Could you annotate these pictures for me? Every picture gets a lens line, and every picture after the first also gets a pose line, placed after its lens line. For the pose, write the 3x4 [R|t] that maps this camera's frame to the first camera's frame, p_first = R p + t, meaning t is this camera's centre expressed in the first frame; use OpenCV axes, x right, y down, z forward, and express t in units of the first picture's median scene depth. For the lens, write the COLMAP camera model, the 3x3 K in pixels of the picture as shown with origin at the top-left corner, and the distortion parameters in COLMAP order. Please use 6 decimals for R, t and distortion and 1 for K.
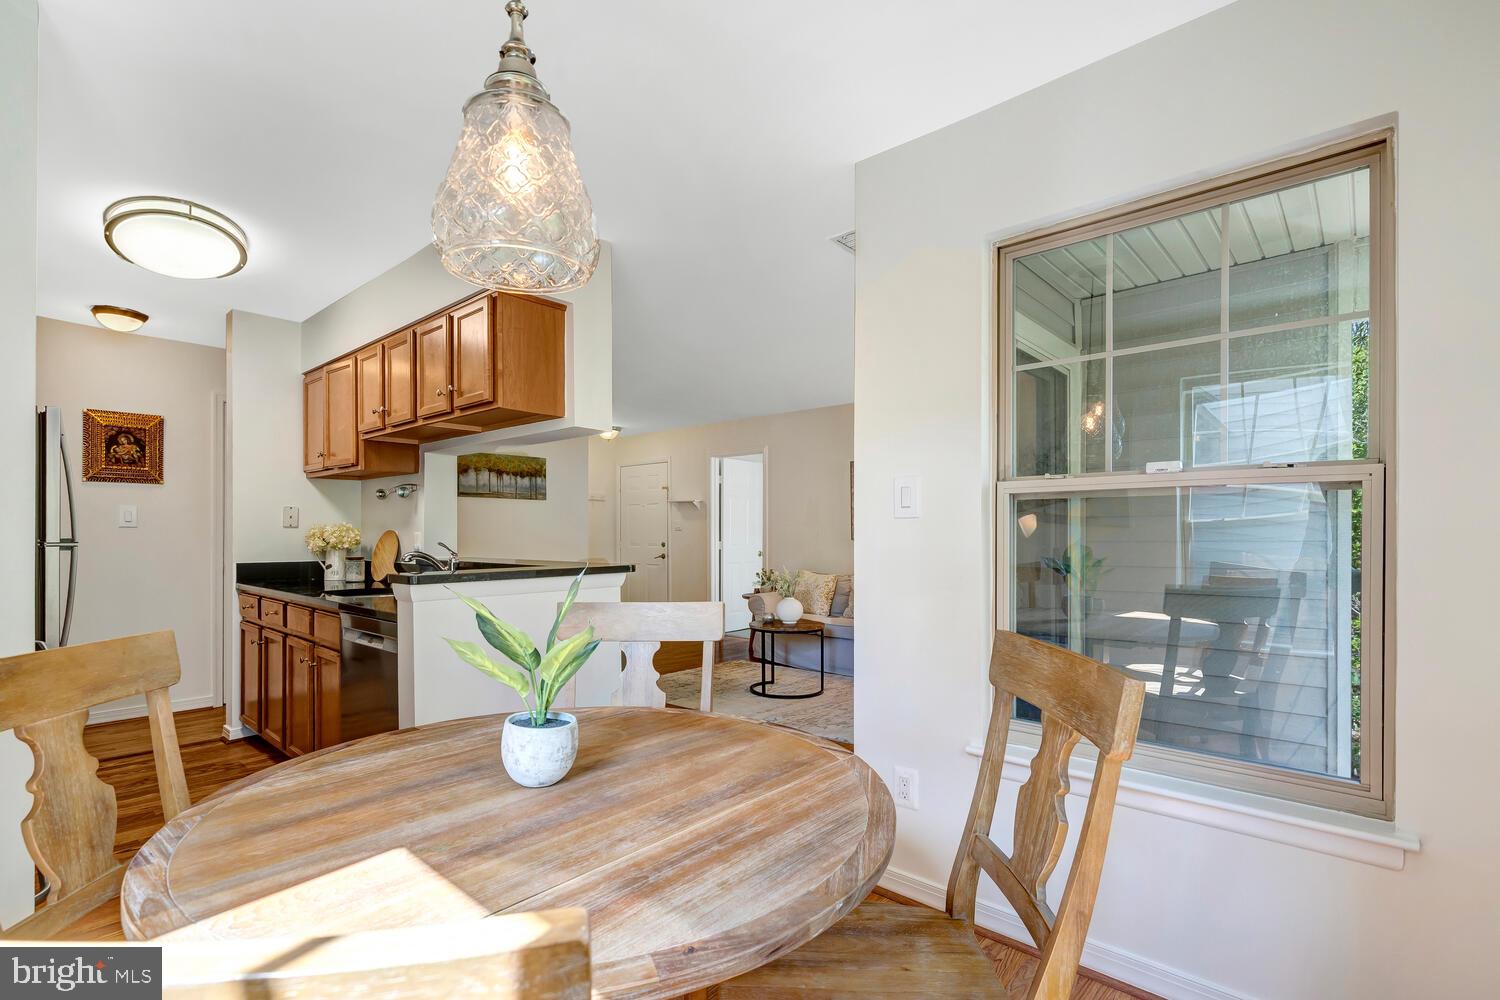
lens RADIAL K [[701.4, 0, 742.4], [0, 701.4, 539.4], [0, 0, 1]] dist [-0.006109, 0.004783]
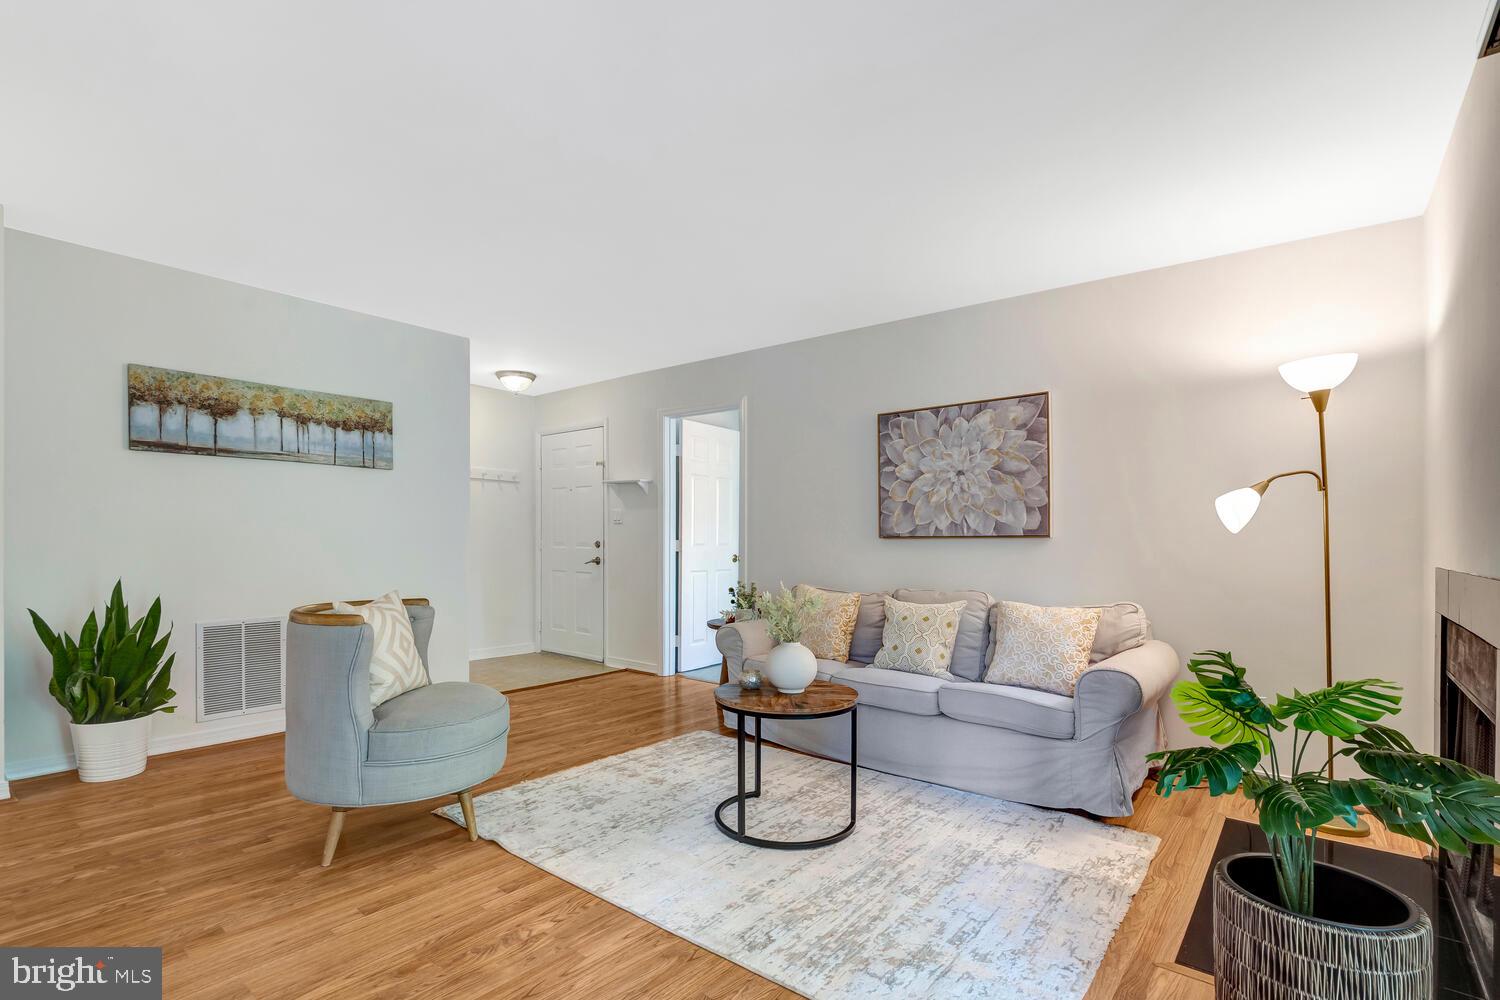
lens RADIAL K [[701.4, 0, 739.5], [0, 701.4, 537.4], [0, 0, 1]] dist [-0.006109, 0.004783]
pose [[0.999453, 0.006665, 0.032395, 0.013272], [-0.006367, 0.999937, -0.009280, 0.012099], [-0.032455, 0.009068, 0.999432, 0.585311]]
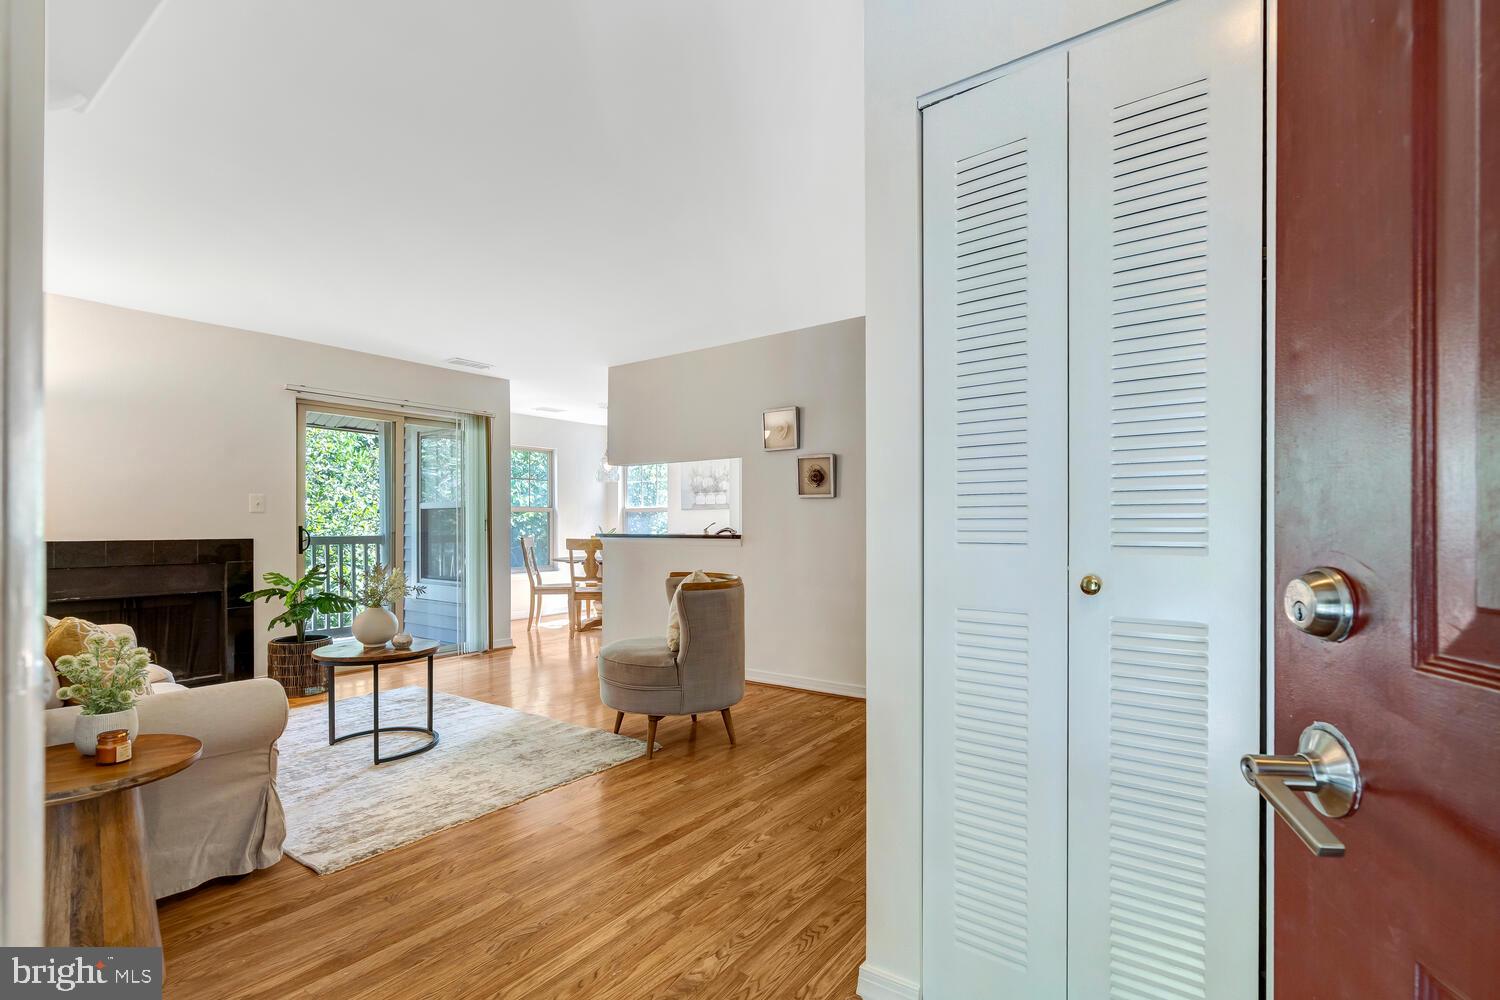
lens RADIAL K [[701.4, 0, 748.8], [0, 701.4, 517.7], [0, 0, 1]] dist [-0.006109, 0.004783]
pose [[-0.995811, -0.001429, -0.091421, -0.279313], [-0.001141, 0.999994, -0.003192, -0.001850], [0.091425, -0.003075, -0.995807, 2.092481]]
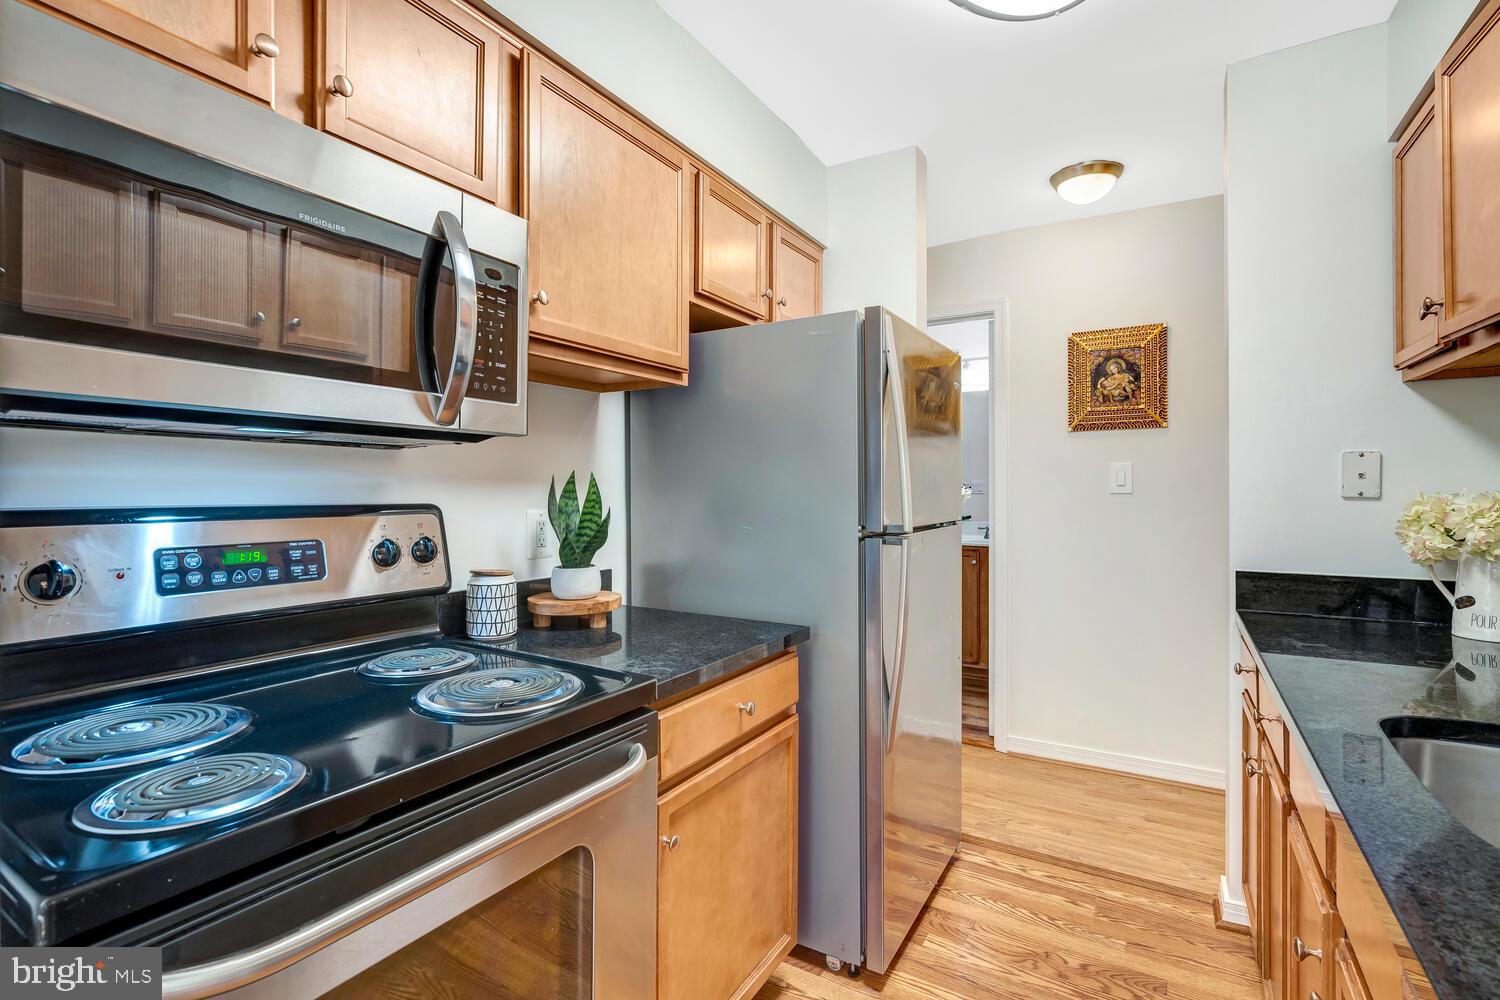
lens RADIAL K [[701.4, 0, 743.8], [0, 701.4, 488.3], [0, 0, 1]] dist [-0.006109, 0.004783]
pose [[0.185474, -0.002401, -0.982646, -0.270489], [-0.003362, 0.999990, -0.003078, -0.019801], [0.982643, 0.003875, 0.185464, 0.510396]]
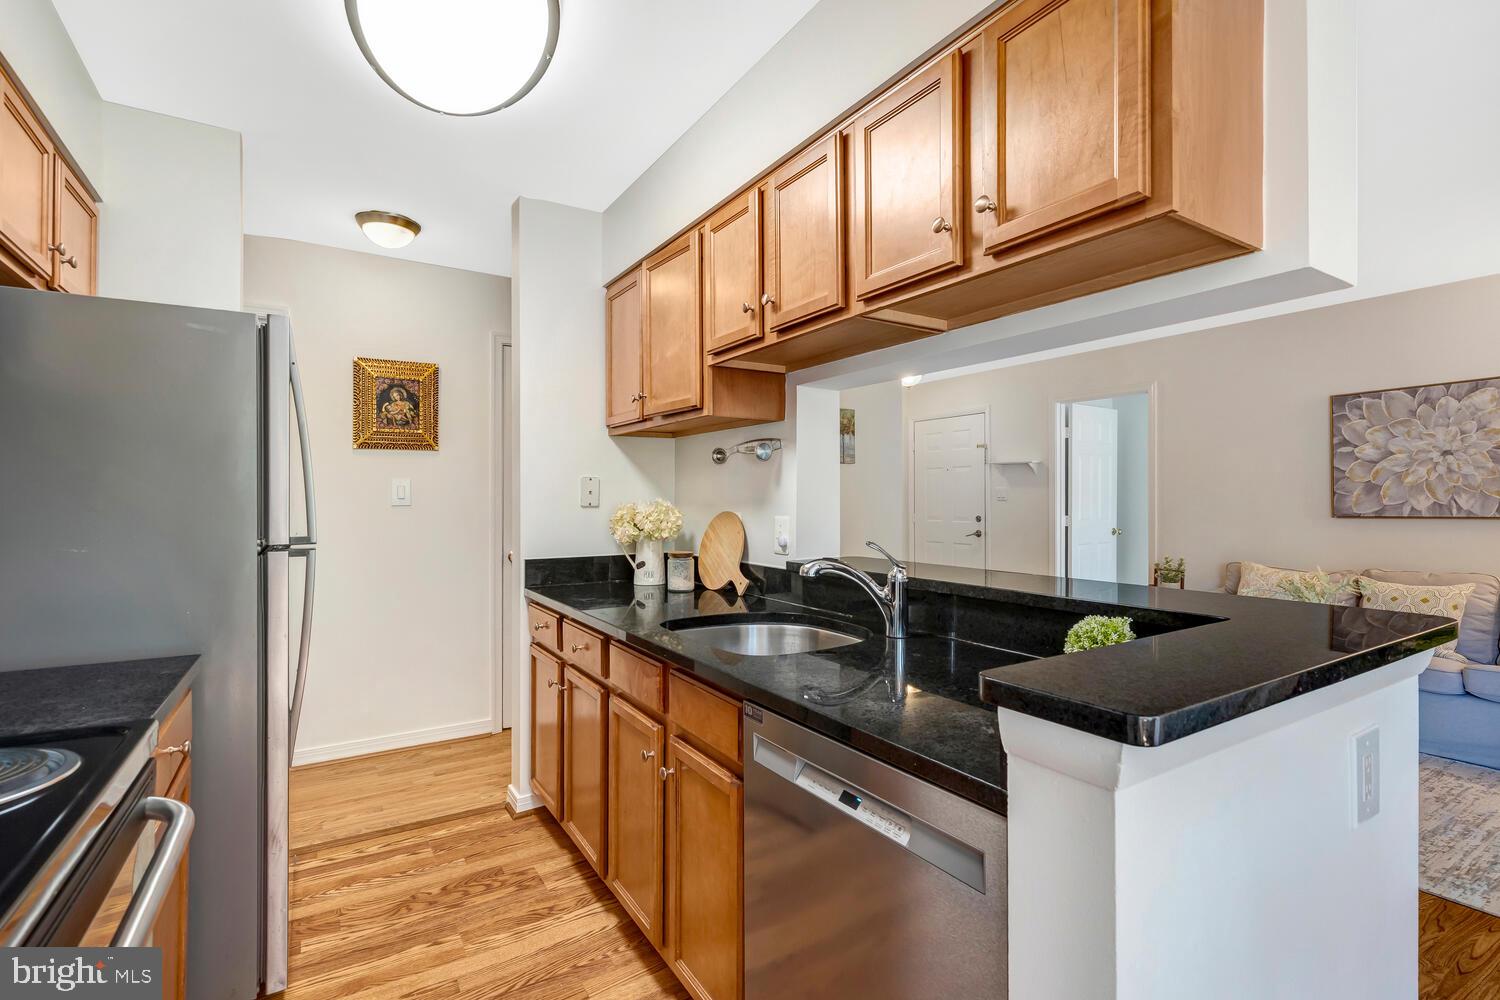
lens RADIAL K [[701.4, 0, 734.8], [0, 701.4, 503.5], [0, 0, 1]] dist [-0.006109, 0.004783]
pose [[0.956773, -0.002777, -0.290823, -0.289211], [0.002419, 0.999996, -0.001591, -0.018299], [0.290826, 0.000819, 0.956775, 0.355623]]
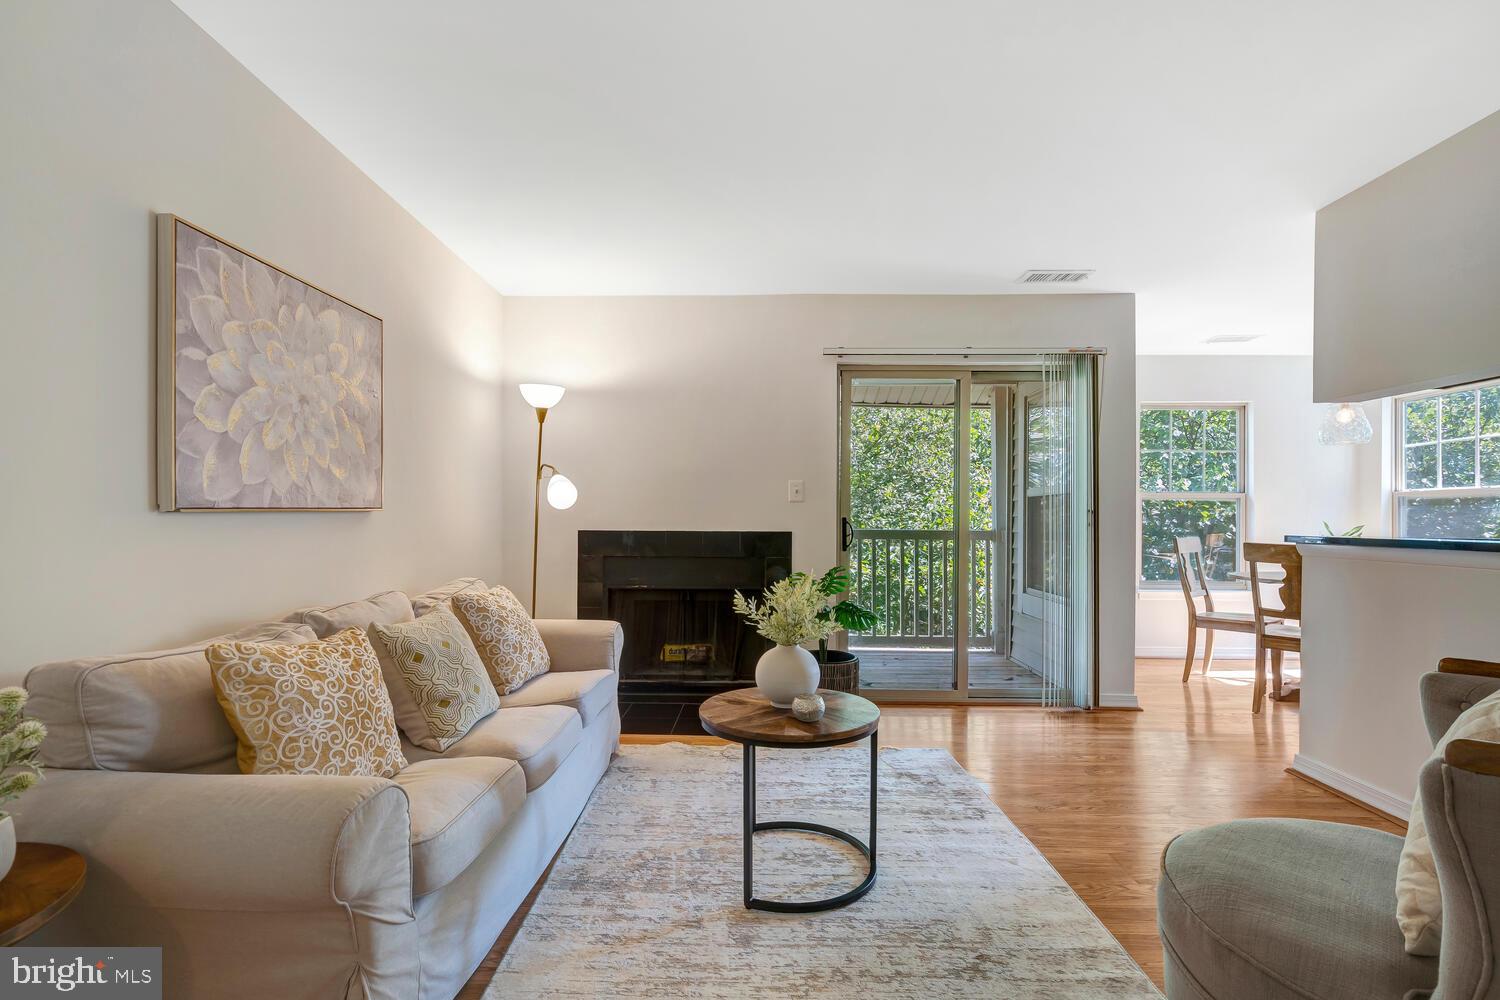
lens RADIAL K [[701.4, 0, 748.5], [0, 701.4, 518.0], [0, 0, 1]] dist [-0.006109, 0.004783]
pose [[-0.647150, -0.006246, 0.762337, -0.298855], [-0.001550, 0.999975, 0.006878, 0.003283], [-0.762361, 0.003269, -0.647143, 1.588570]]
